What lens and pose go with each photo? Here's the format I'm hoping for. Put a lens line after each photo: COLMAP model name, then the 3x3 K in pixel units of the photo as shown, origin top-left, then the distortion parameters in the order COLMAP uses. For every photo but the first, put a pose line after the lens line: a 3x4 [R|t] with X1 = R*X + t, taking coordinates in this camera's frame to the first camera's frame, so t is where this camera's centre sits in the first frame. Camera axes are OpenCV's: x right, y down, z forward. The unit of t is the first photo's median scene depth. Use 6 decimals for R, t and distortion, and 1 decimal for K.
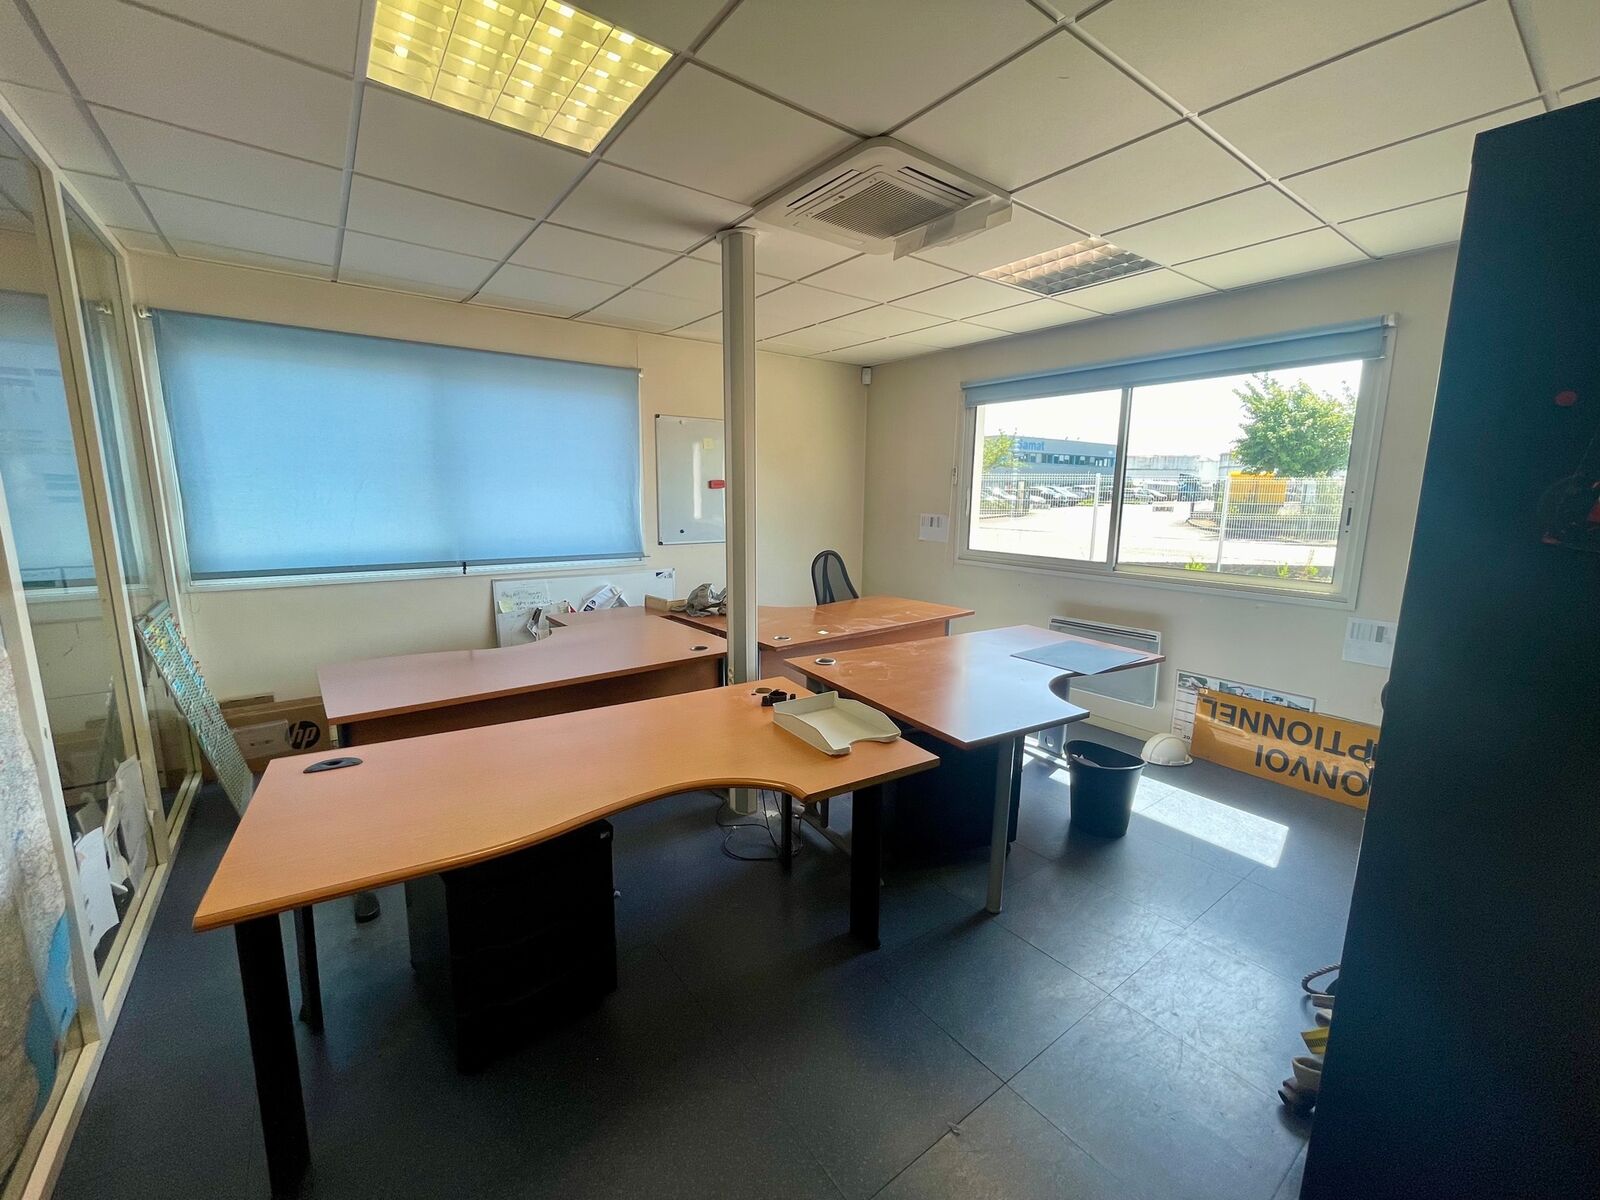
lens RADIAL K [[649.4, 0, 800.0], [0, 649.4, 600.0], [0, 0, 1]] dist [-0.001901, -0.000401]
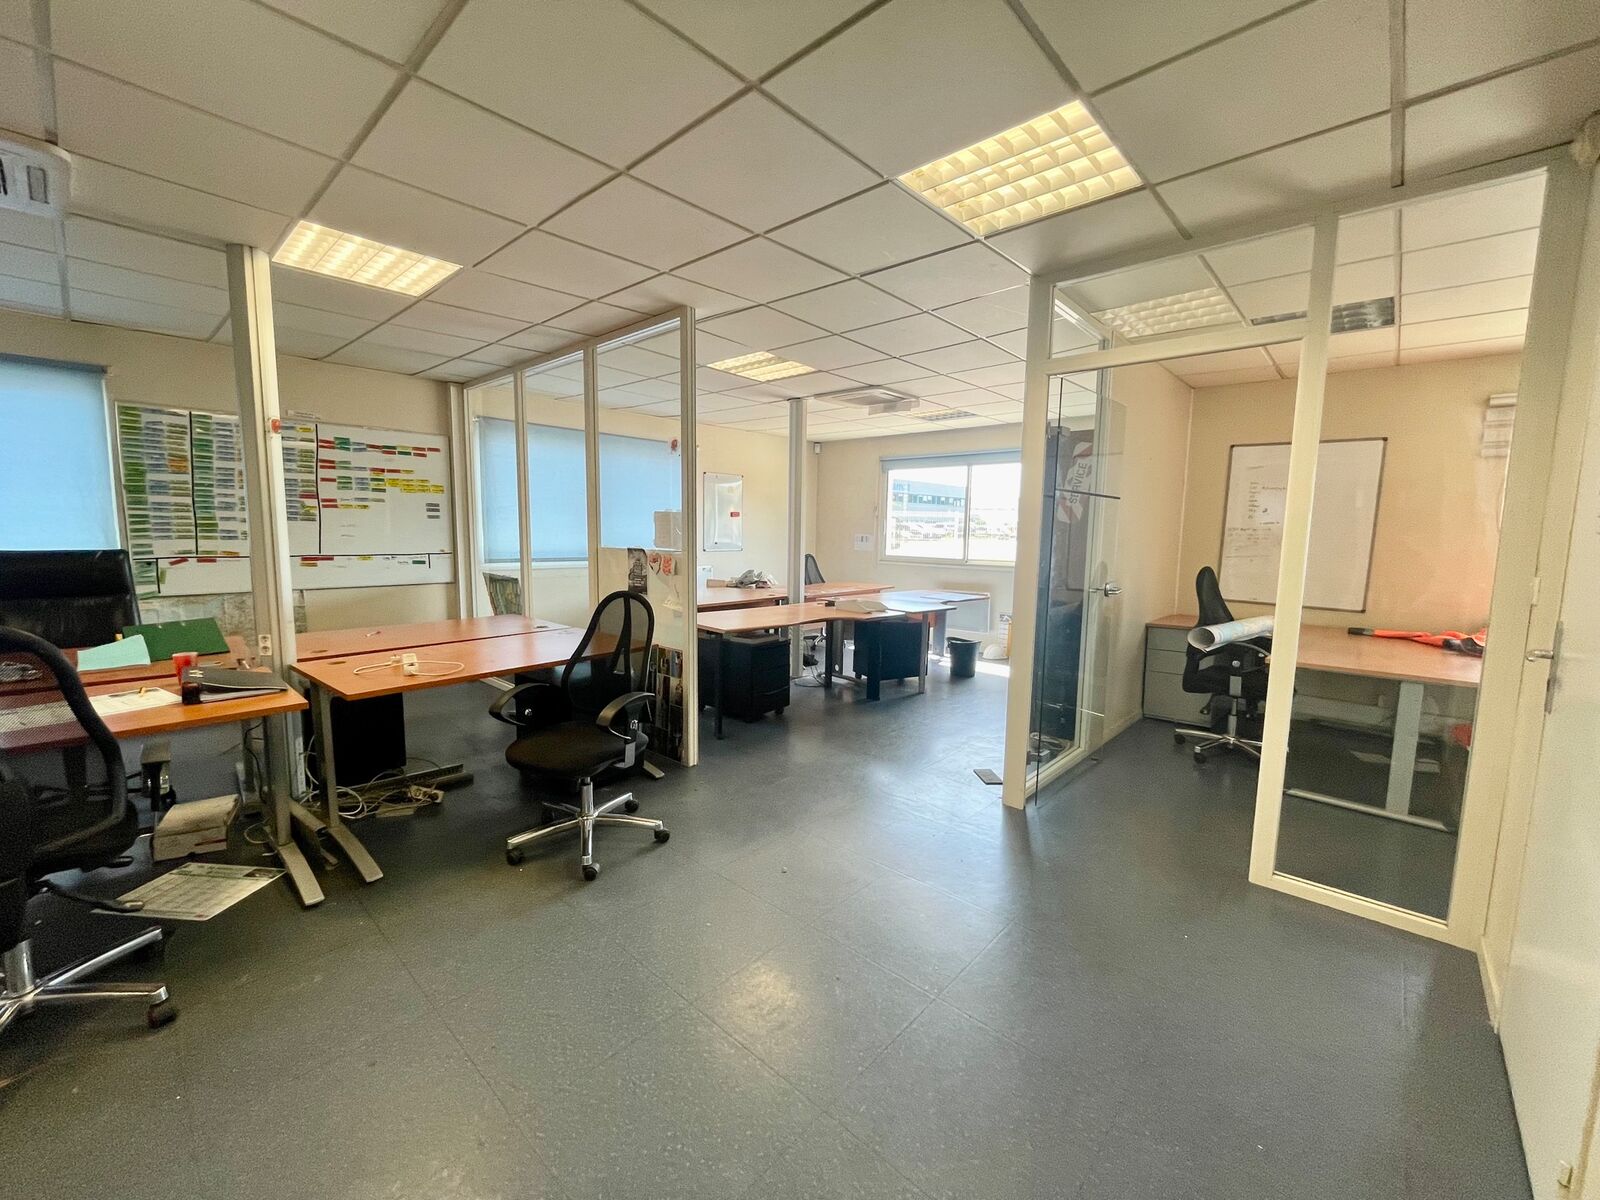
lens RADIAL K [[649.4, 0, 800.0], [0, 649.4, 600.0], [0, 0, 1]] dist [-0.001901, -0.000401]
pose [[0.982096, -0.013625, 0.187889, -0.271467], [0.023836, 0.998353, -0.052191, 0.119439], [-0.186869, 0.055735, 0.980803, -0.590259]]
